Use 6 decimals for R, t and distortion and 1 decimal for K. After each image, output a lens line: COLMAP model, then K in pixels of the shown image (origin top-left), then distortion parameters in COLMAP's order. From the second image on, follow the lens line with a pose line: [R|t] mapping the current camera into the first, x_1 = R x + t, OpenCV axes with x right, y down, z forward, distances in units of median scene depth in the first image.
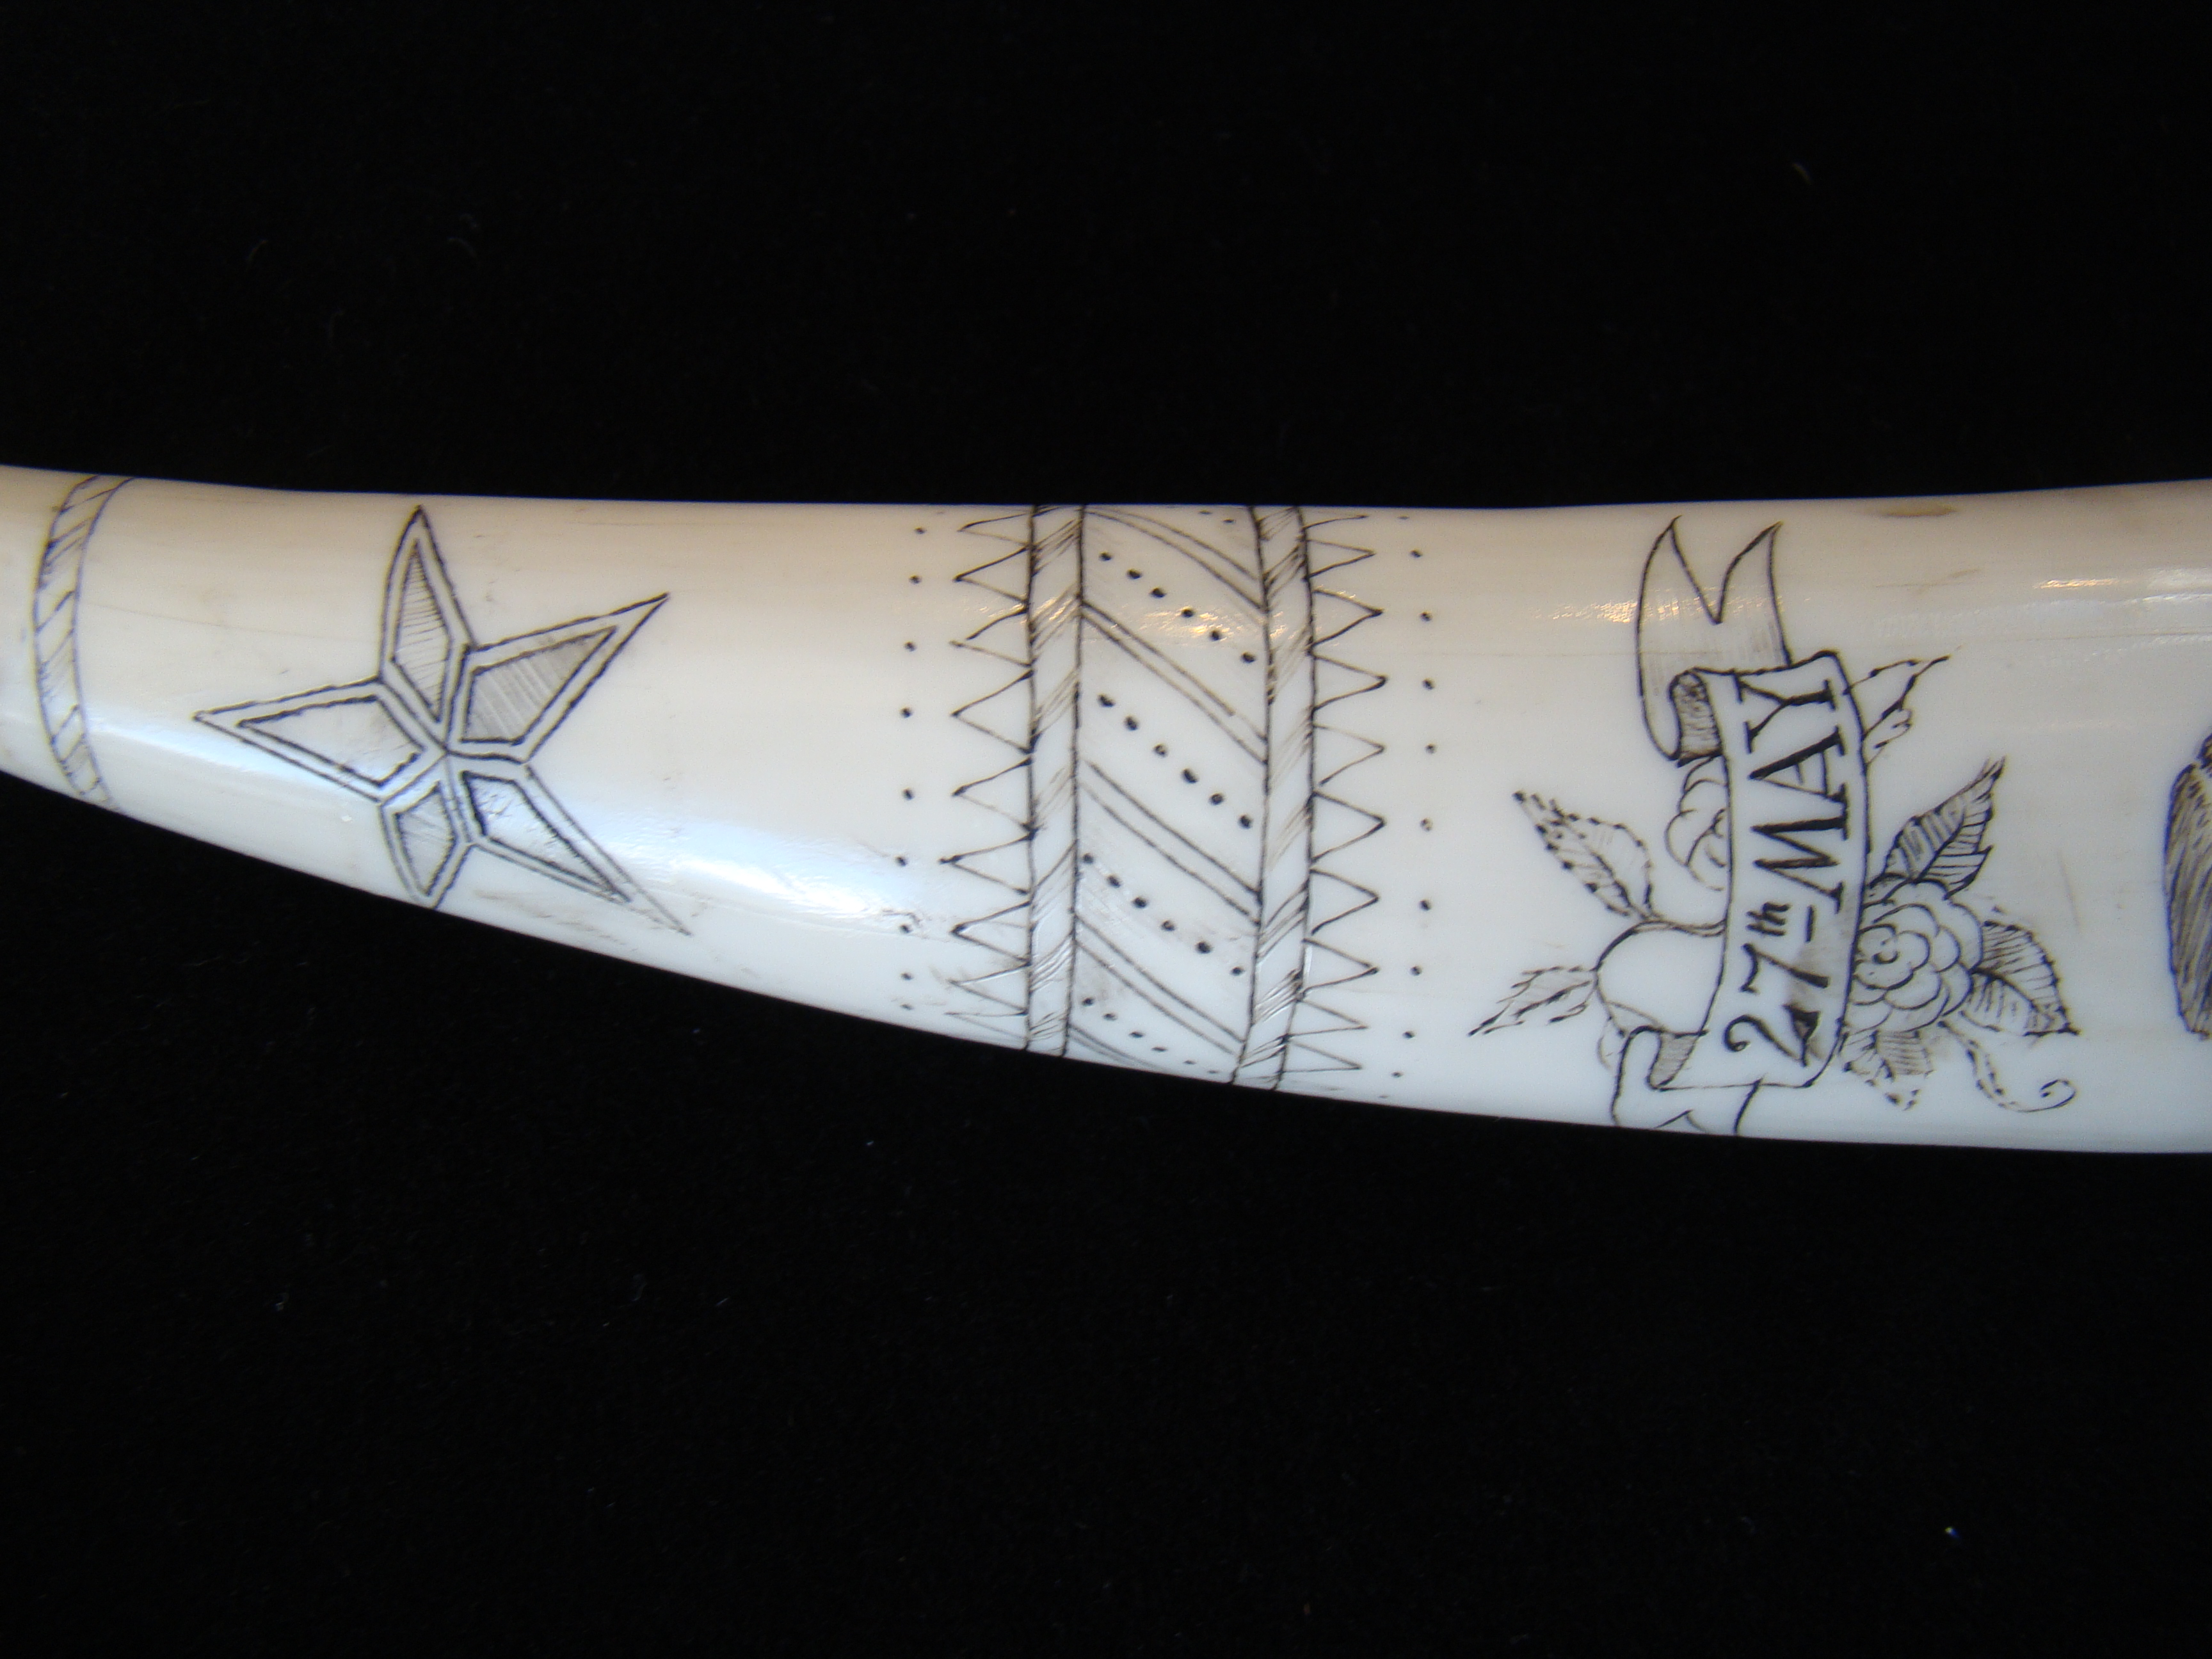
lens RADIAL K [[2035.0, 0, 1106.0], [0, 2035.0, 829.5], [0, 0, 1]] dist [-0.217876, 0.104627]
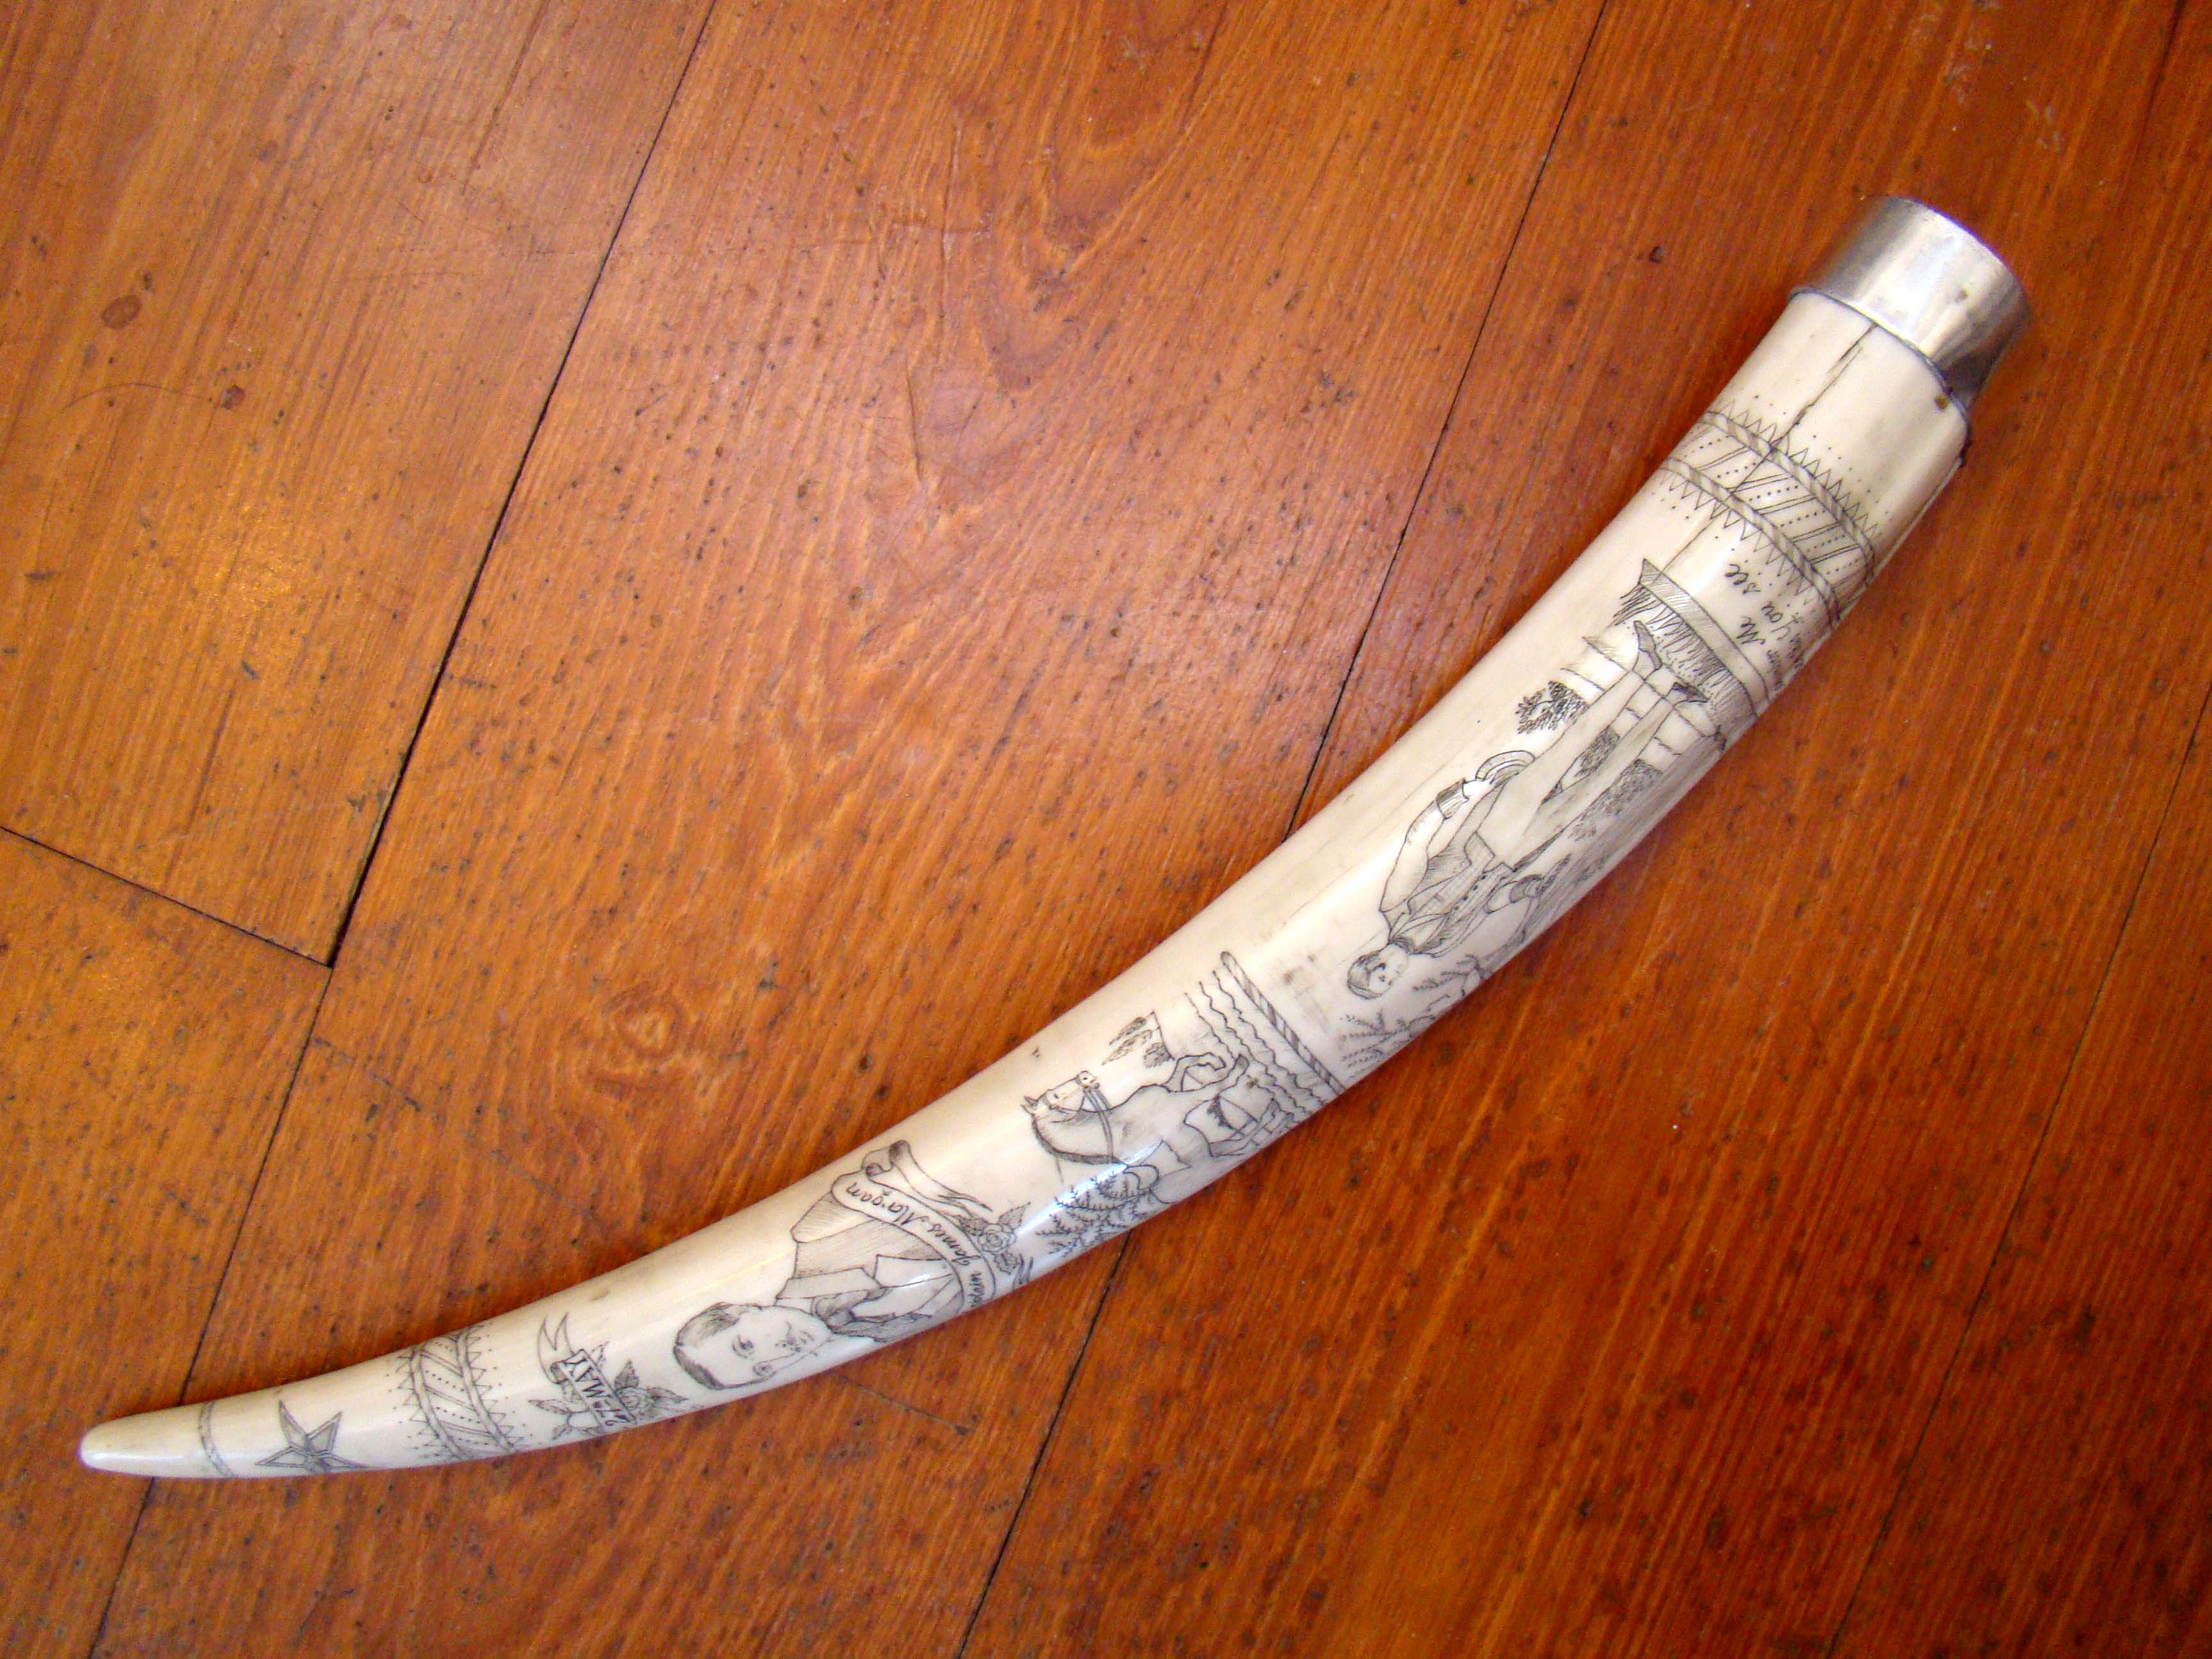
lens RADIAL K [[1898.5, 0, 1106.0], [0, 1898.5, 829.5], [0, 0, 1]] dist [-0.182742, 0.060362]
pose [[0.933361, -0.354899, -0.053707, 1.974550], [0.358097, 0.910431, 0.207081, -1.481148], [-0.024596, -0.212514, 0.976849, -2.566212]]
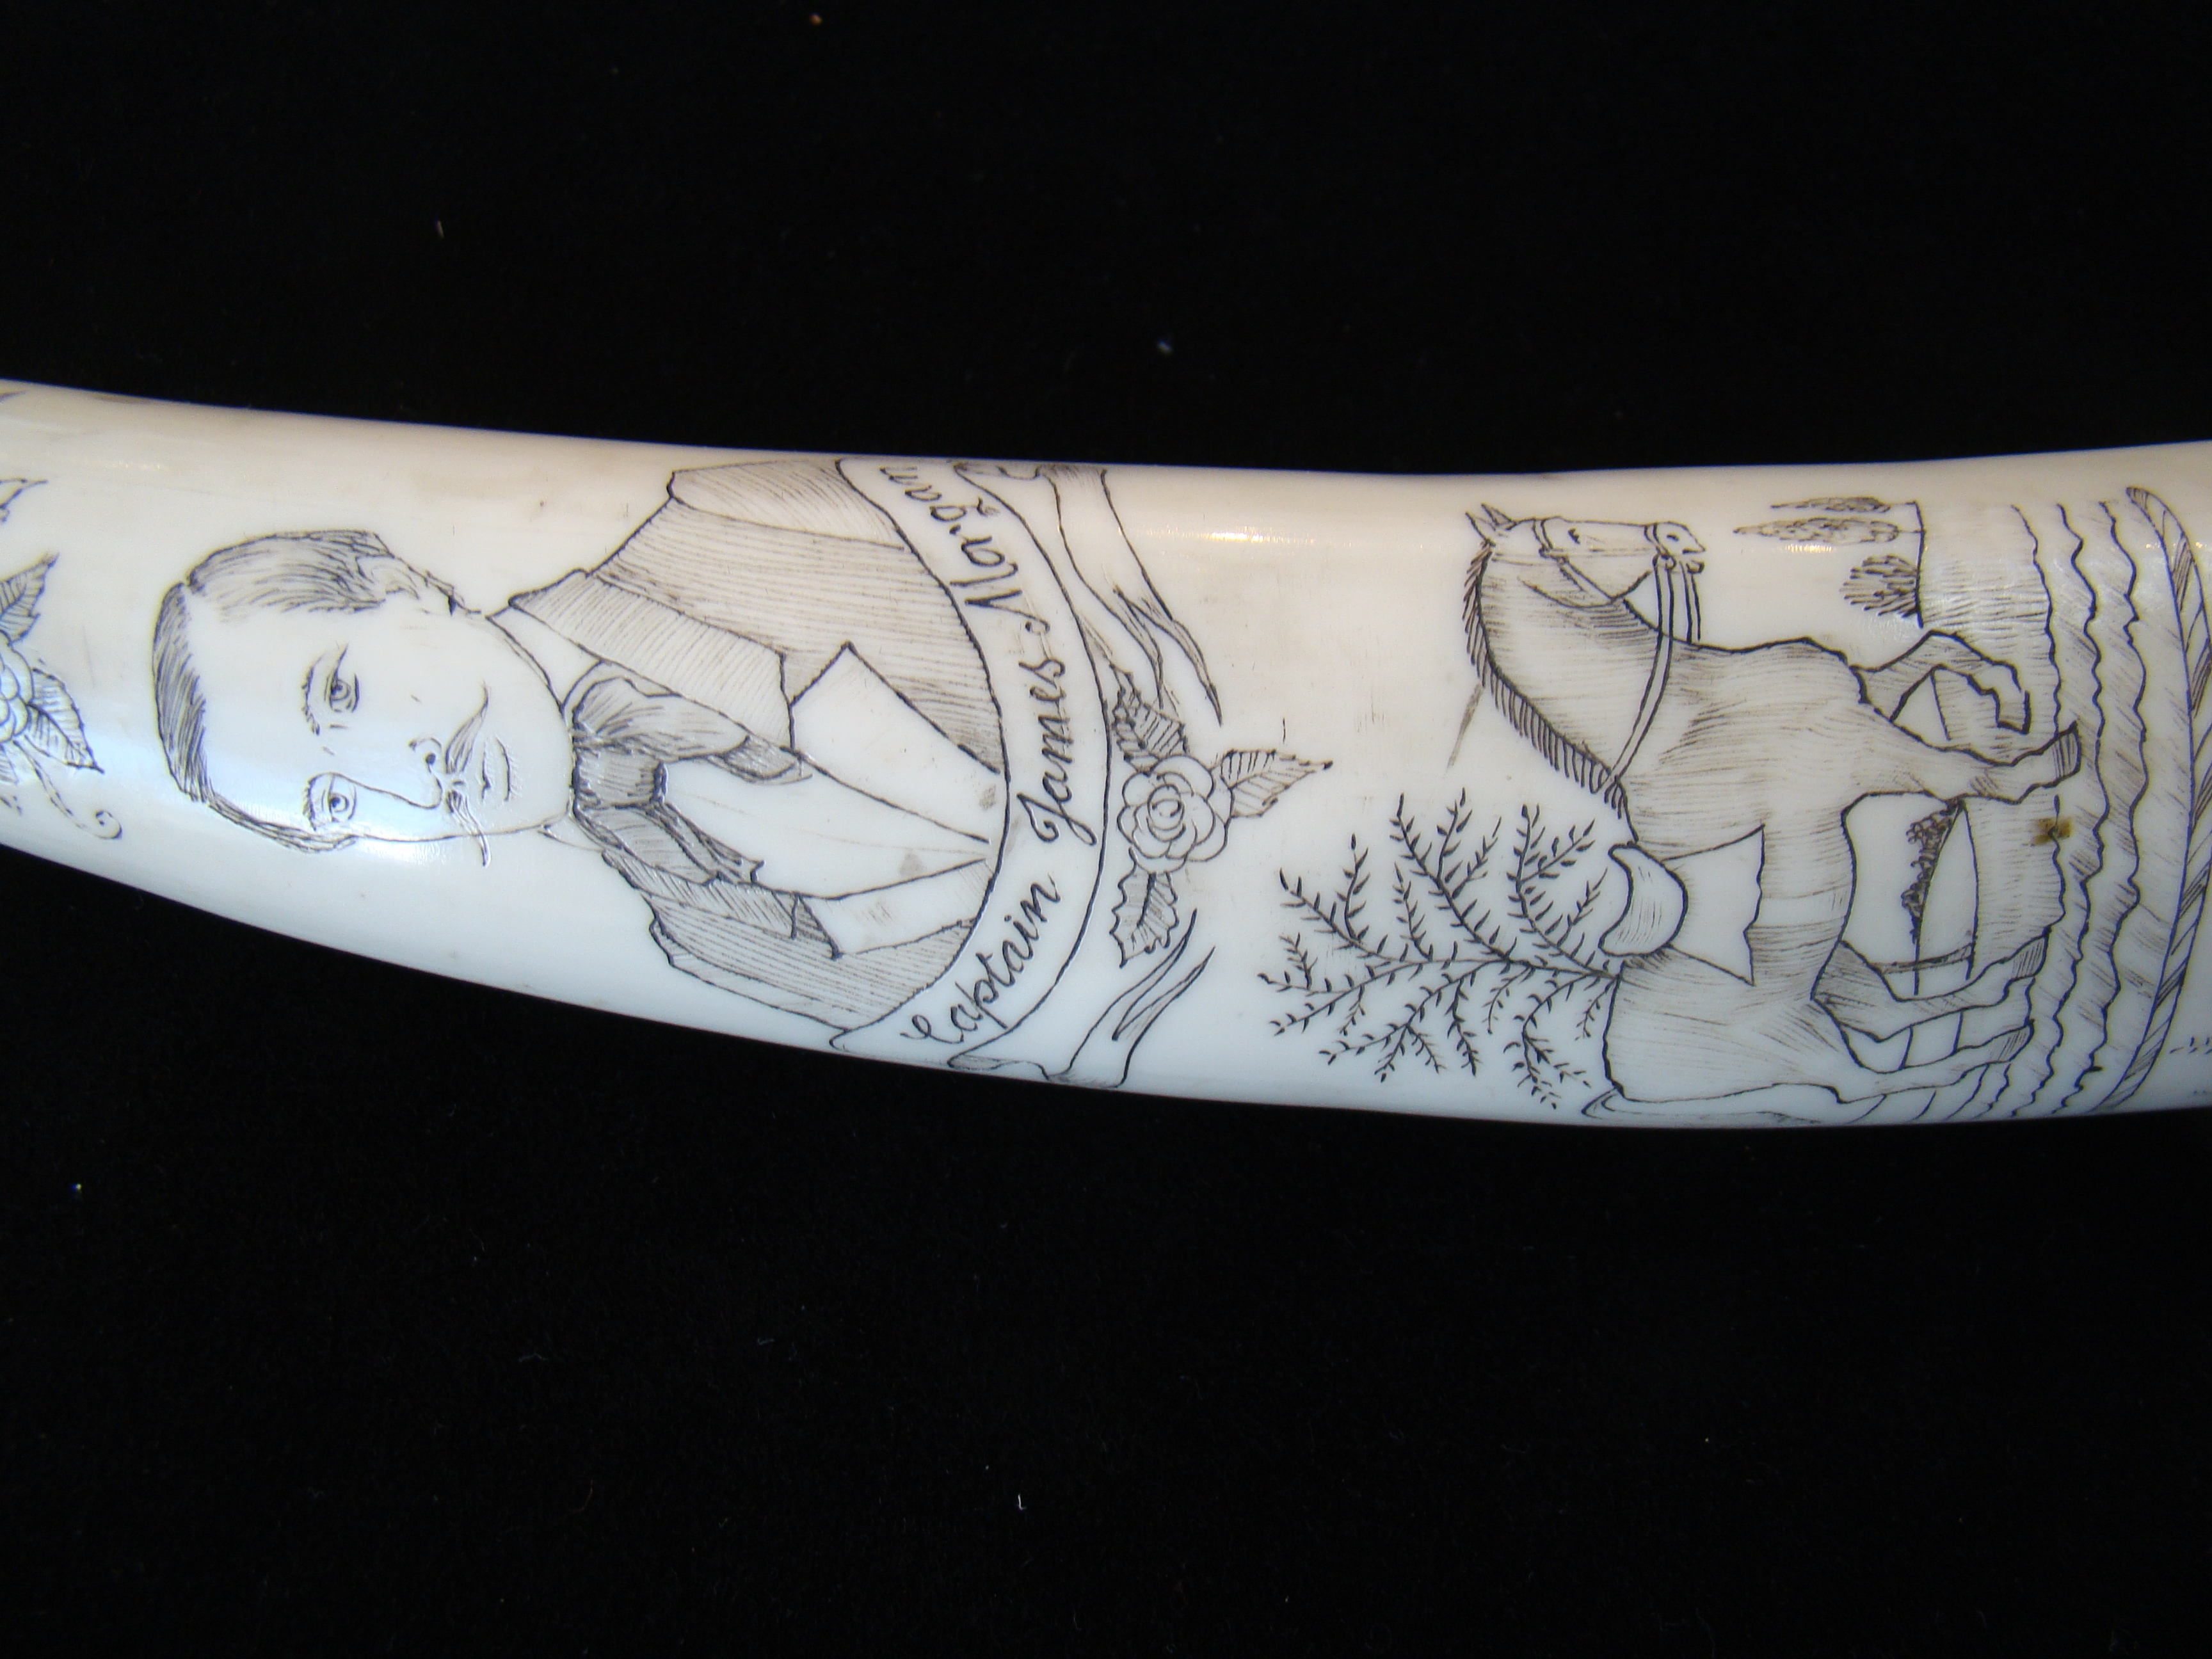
lens RADIAL K [[2035.0, 0, 1106.0], [0, 2035.0, 829.5], [0, 0, 1]] dist [-0.217876, 0.104627]
pose [[0.976942, 0.210361, -0.036500, 1.276756], [-0.213213, 0.970179, -0.115297, 0.153618], [0.011157, 0.120421, 0.992660, -0.344608]]
